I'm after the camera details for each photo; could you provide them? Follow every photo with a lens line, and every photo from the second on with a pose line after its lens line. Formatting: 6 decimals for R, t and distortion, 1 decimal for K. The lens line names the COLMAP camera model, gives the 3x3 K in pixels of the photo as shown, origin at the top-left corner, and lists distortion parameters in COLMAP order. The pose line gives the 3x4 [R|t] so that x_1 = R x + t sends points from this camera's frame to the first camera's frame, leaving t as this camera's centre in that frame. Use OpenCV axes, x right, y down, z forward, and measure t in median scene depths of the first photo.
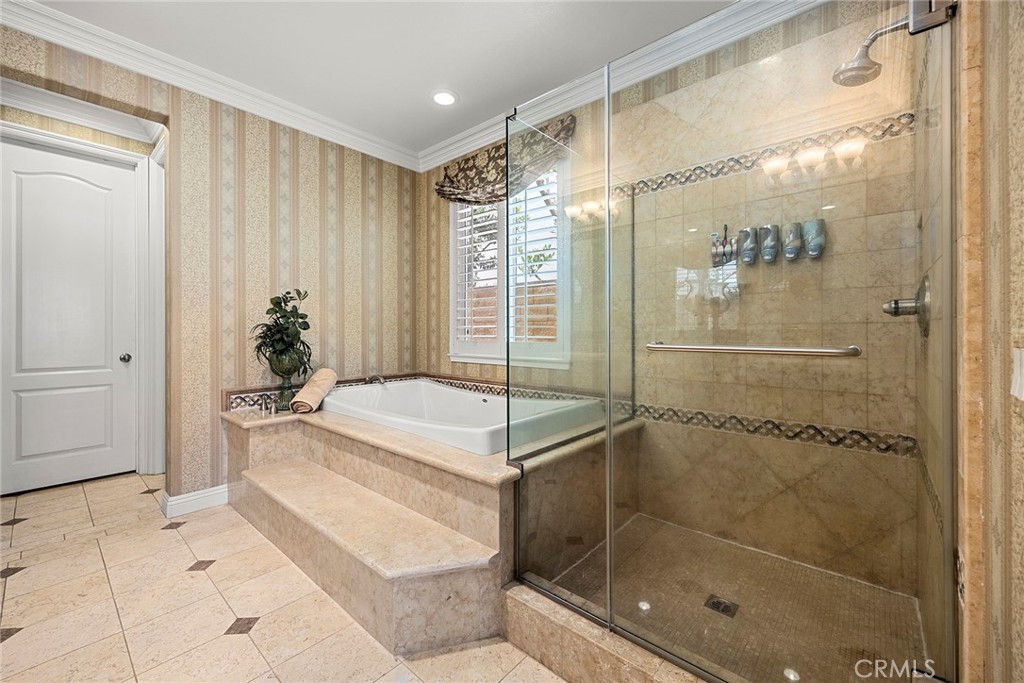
lens RADIAL K [[404.3, 0, 500.5], [0, 404.3, 331.9], [0, 0, 1]] dist [0.003922, -0.001183]
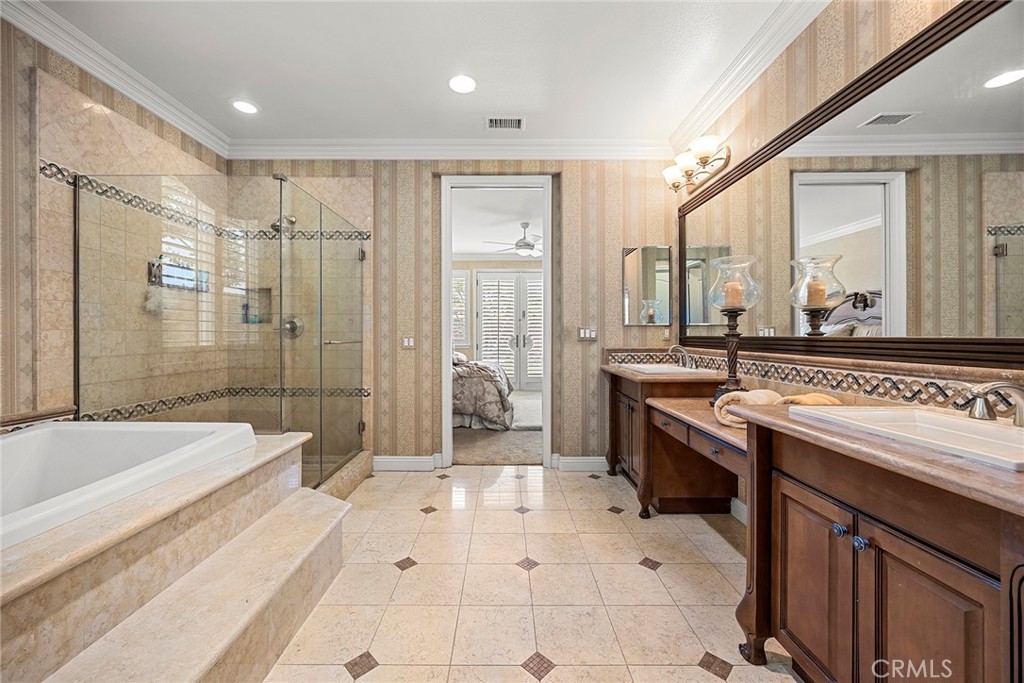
lens RADIAL K [[404.3, 0, 498.4], [0, 404.3, 337.4], [0, 0, 1]] dist [0.003922, -0.001183]
pose [[-0.651222, -0.005237, 0.758870, -1.017108], [0.000057, 0.999976, 0.006949, -0.005395], [-0.758888, 0.004569, -0.651206, 0.910157]]
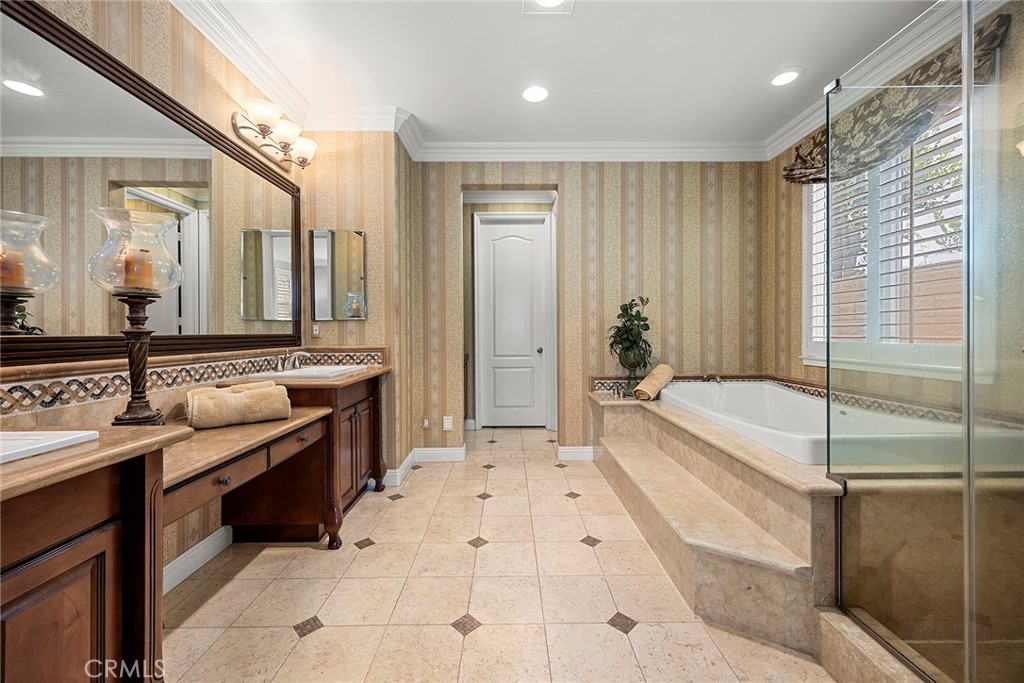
lens RADIAL K [[404.3, 0, 513.6], [0, 404.3, 334.1], [0, 0, 1]] dist [0.003922, -0.001183]
pose [[0.667839, -0.001676, -0.744304, 0.156876], [0.006073, 0.999976, 0.003197, -0.001402], [0.744281, -0.006655, 0.667833, -0.090949]]
